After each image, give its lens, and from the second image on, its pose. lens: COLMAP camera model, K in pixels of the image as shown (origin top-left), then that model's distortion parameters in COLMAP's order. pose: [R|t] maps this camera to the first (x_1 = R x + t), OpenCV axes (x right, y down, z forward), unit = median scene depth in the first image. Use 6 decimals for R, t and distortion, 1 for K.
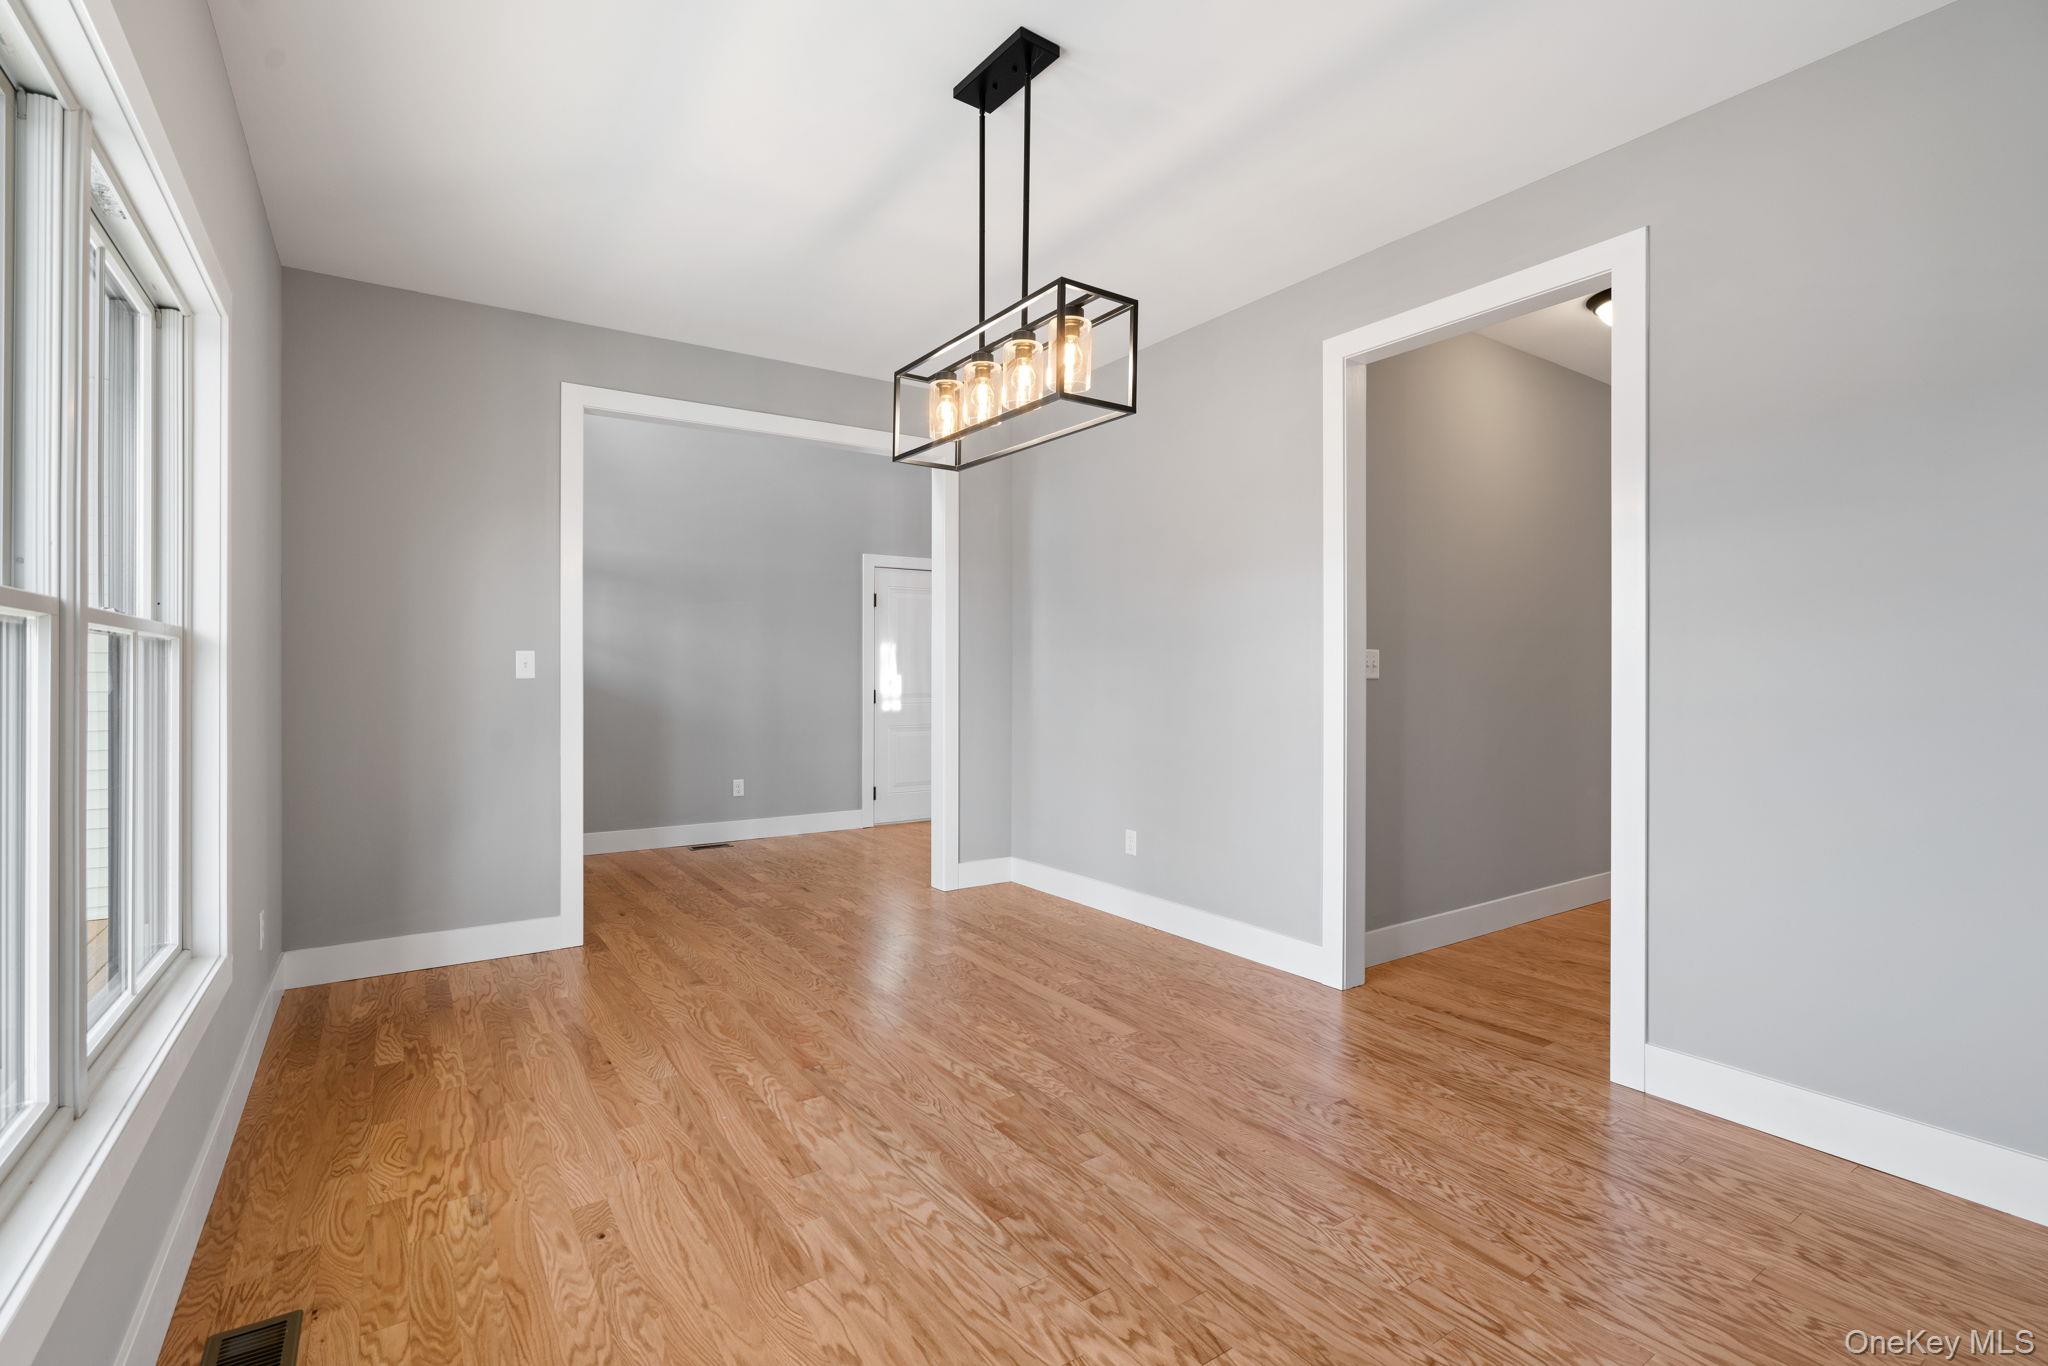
lens RADIAL K [[917.1, 0, 1011.8], [0, 917.1, 688.7], [0, 0, 1]] dist [-0.004624, 0.000161]
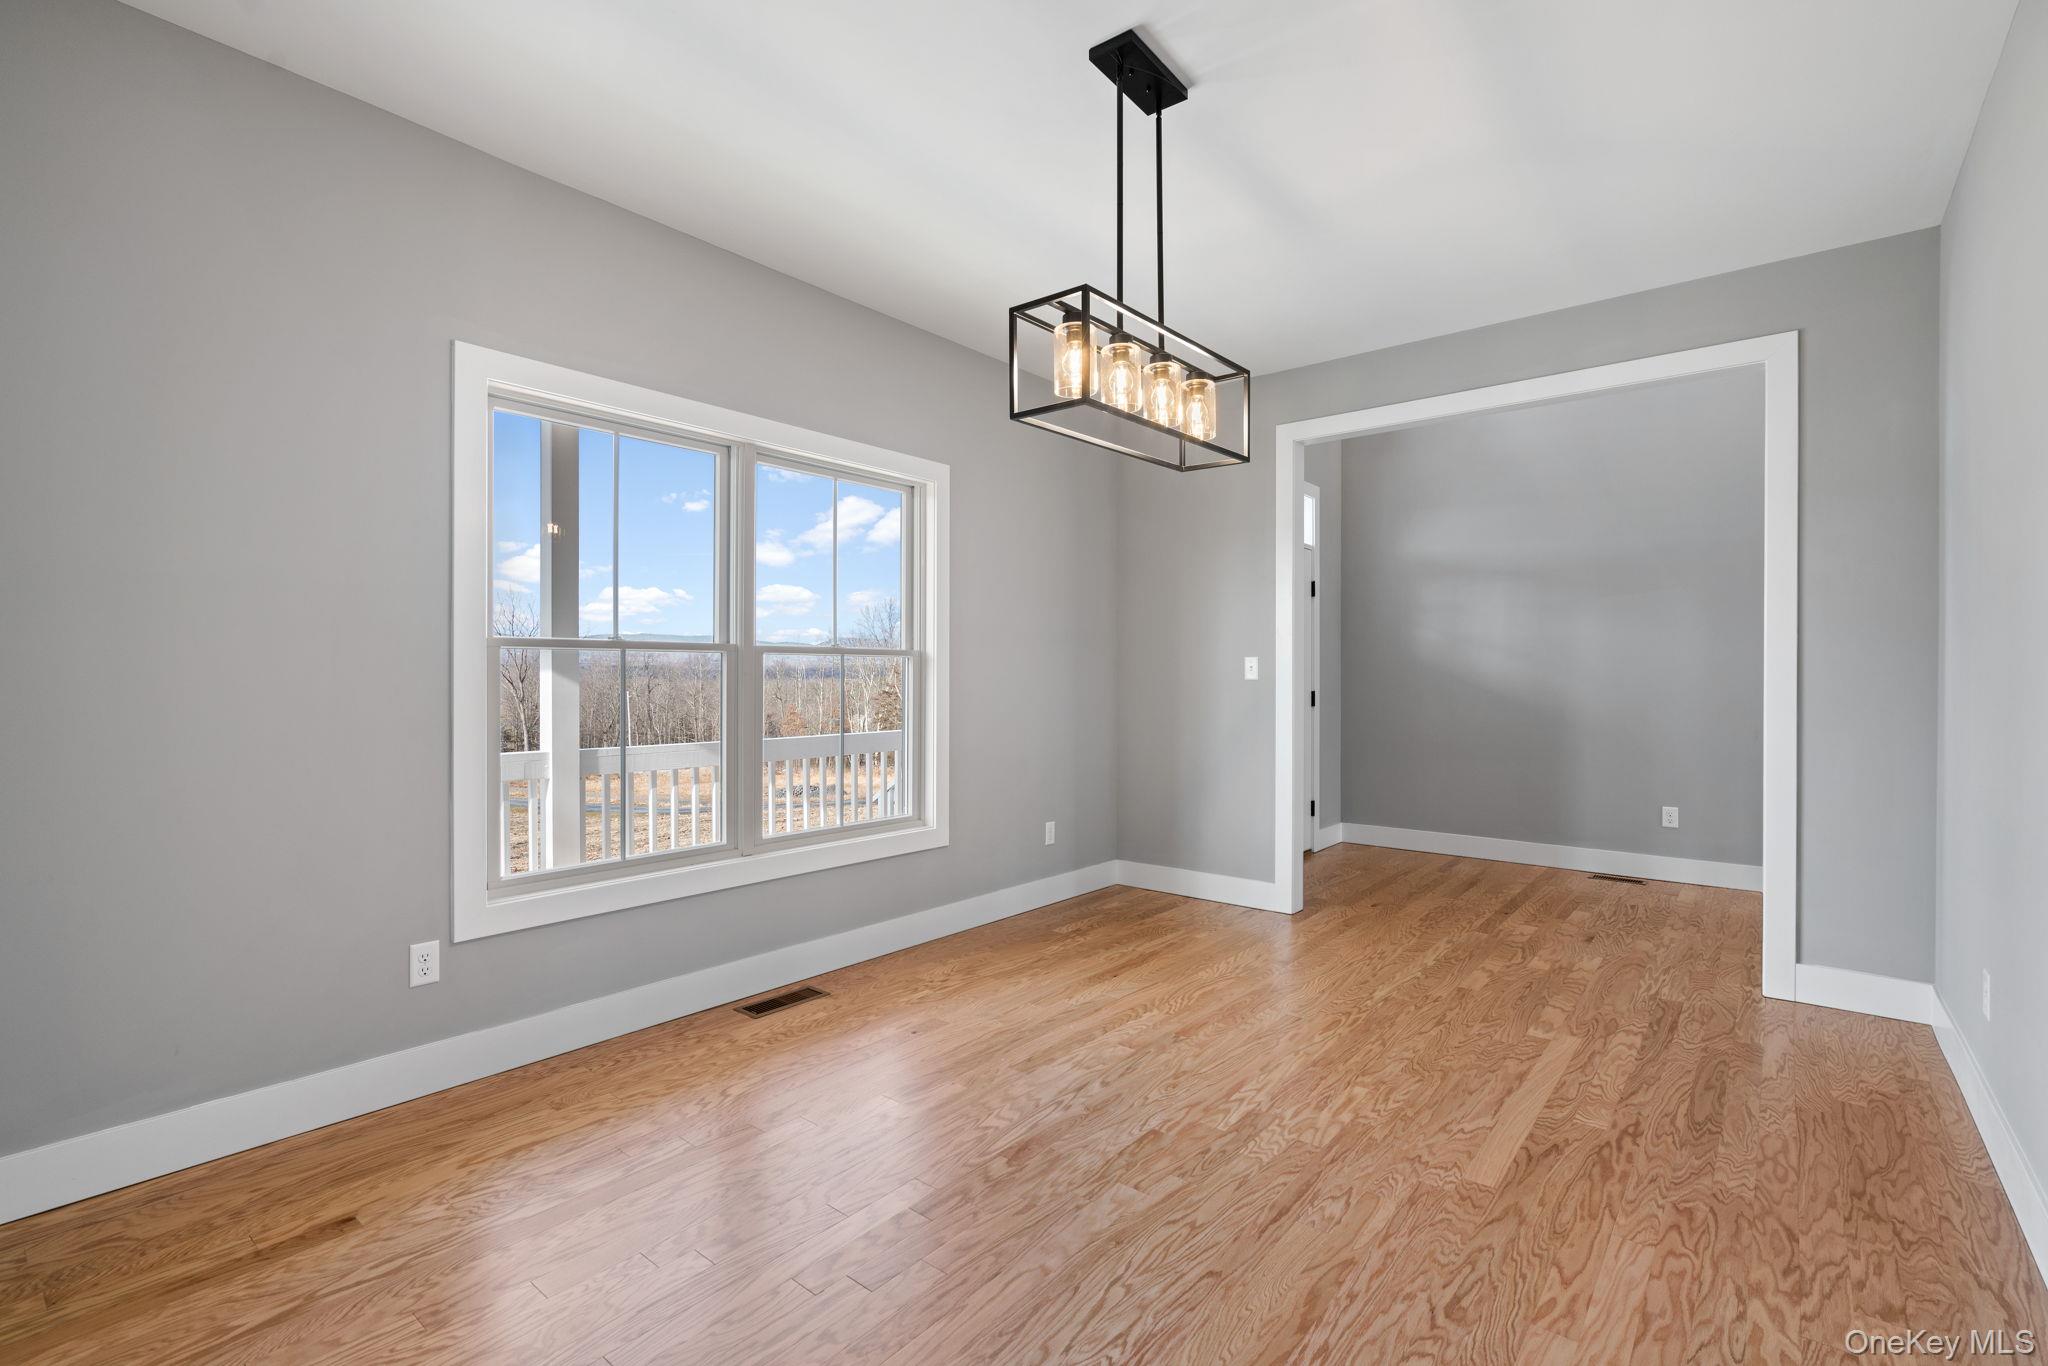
lens RADIAL K [[917.1, 0, 1011.8], [0, 917.1, 688.7], [0, 0, 1]] dist [-0.004624, 0.000161]
pose [[0.284216, 0.012110, -0.958684, 0.790763], [-0.016053, 0.999840, 0.007870, -0.009451], [0.958626, 0.013153, 0.284365, 0.497181]]
